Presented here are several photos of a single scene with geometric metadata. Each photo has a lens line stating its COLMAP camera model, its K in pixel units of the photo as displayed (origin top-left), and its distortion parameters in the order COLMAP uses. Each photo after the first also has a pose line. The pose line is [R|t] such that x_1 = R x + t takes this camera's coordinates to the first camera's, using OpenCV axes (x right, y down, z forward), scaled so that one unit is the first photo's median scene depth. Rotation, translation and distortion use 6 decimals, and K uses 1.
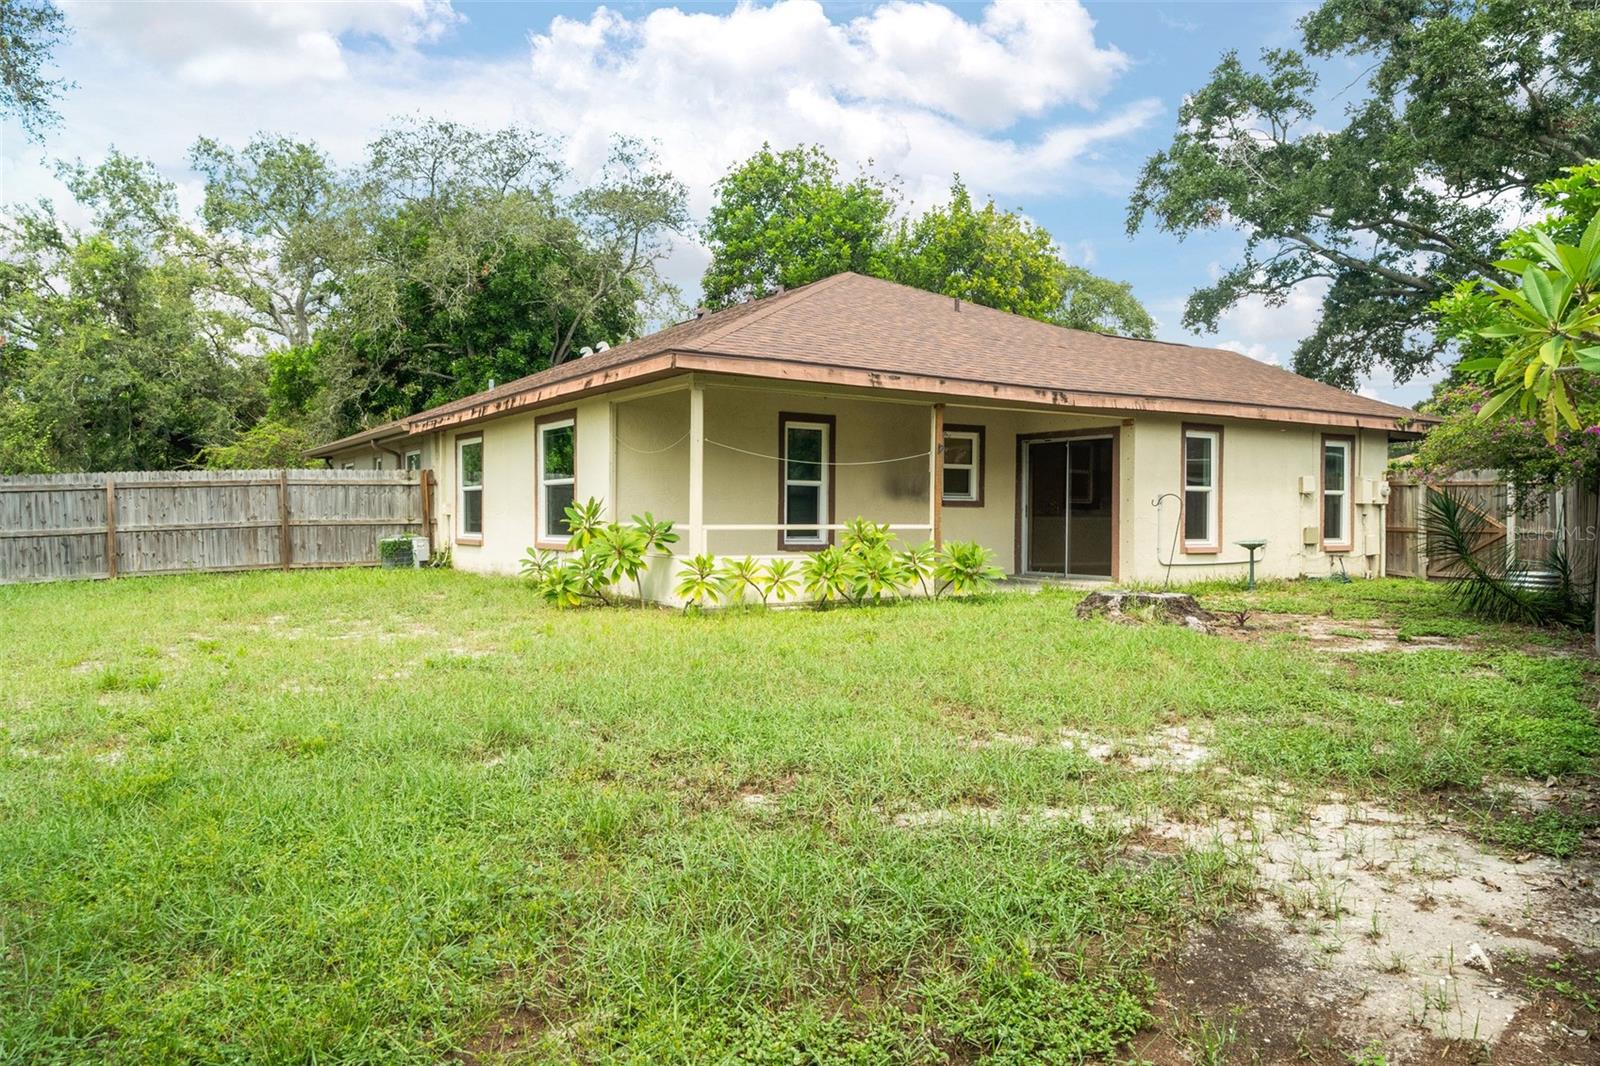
lens RADIAL K [[1159.9, 0, 799.4], [0, 1159.9, 533.8], [0, 0, 1]] dist [0.000290, -0.000576]
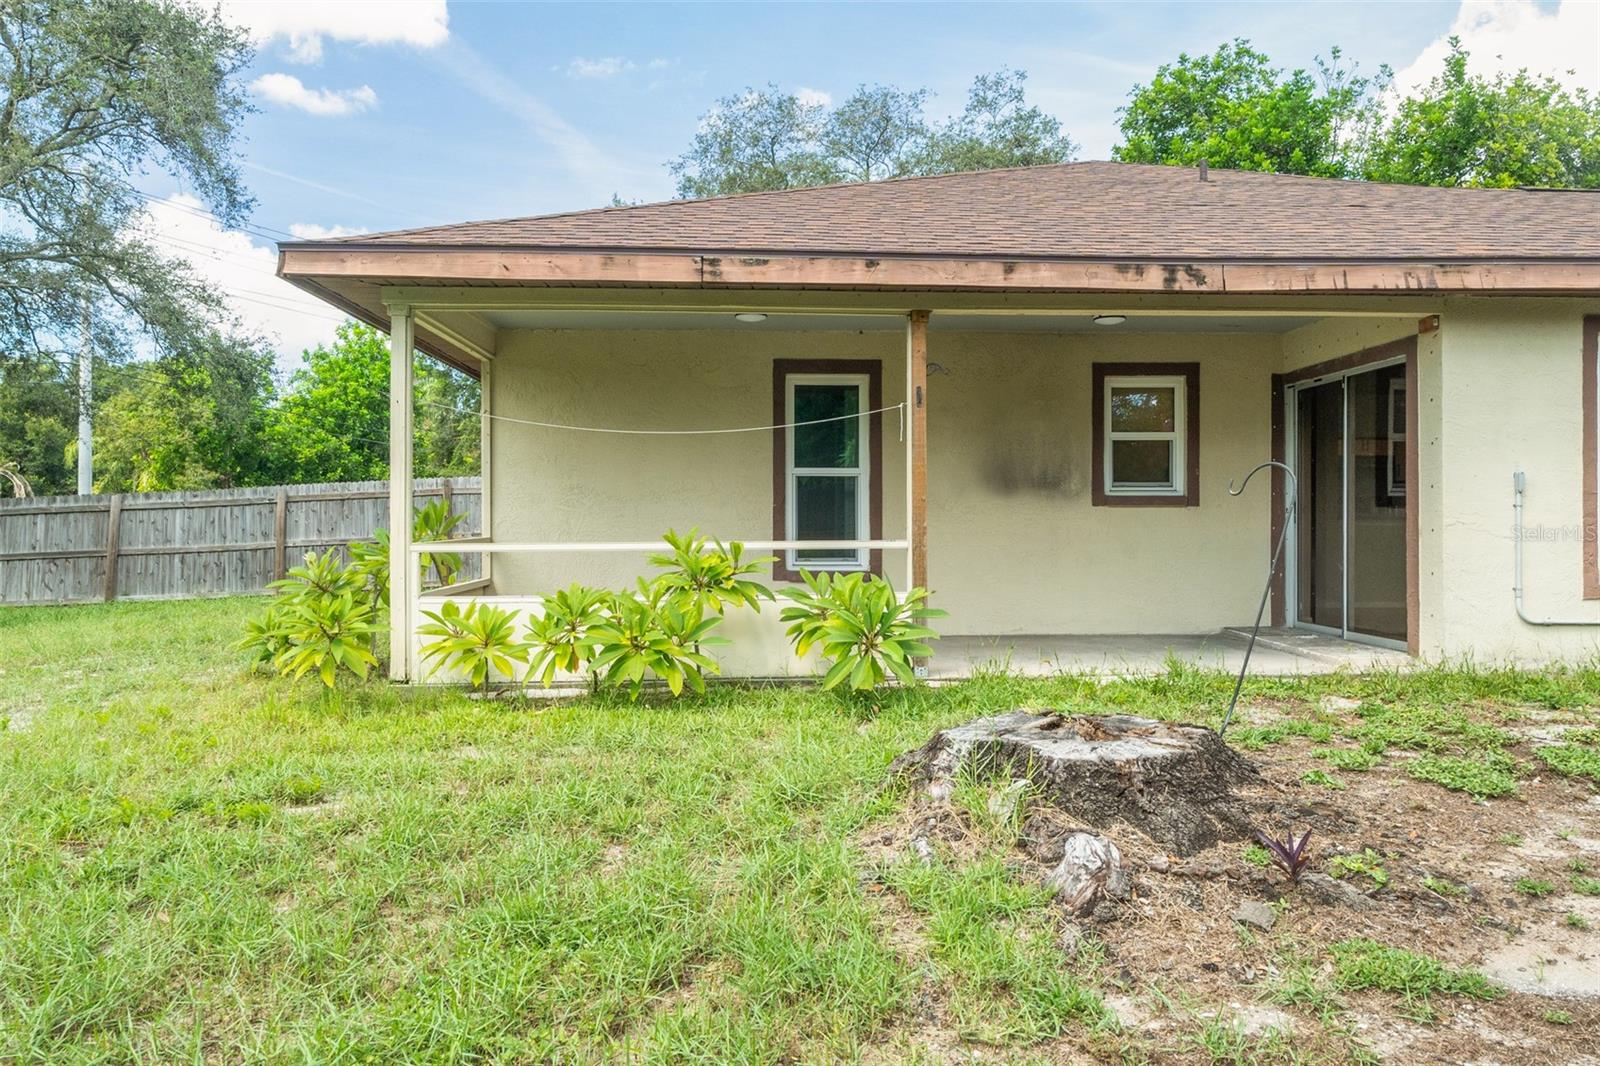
lens RADIAL K [[1113.2, 0, 801.7], [0, 1113.2, 529.1], [0, 0, 1]] dist [-0.006123, 0.005305]
pose [[0.869038, -0.006385, -0.494703, 0.282966], [0.003038, 0.999967, -0.007570, -0.009233], [0.494735, 0.005076, 0.869029, 0.474182]]
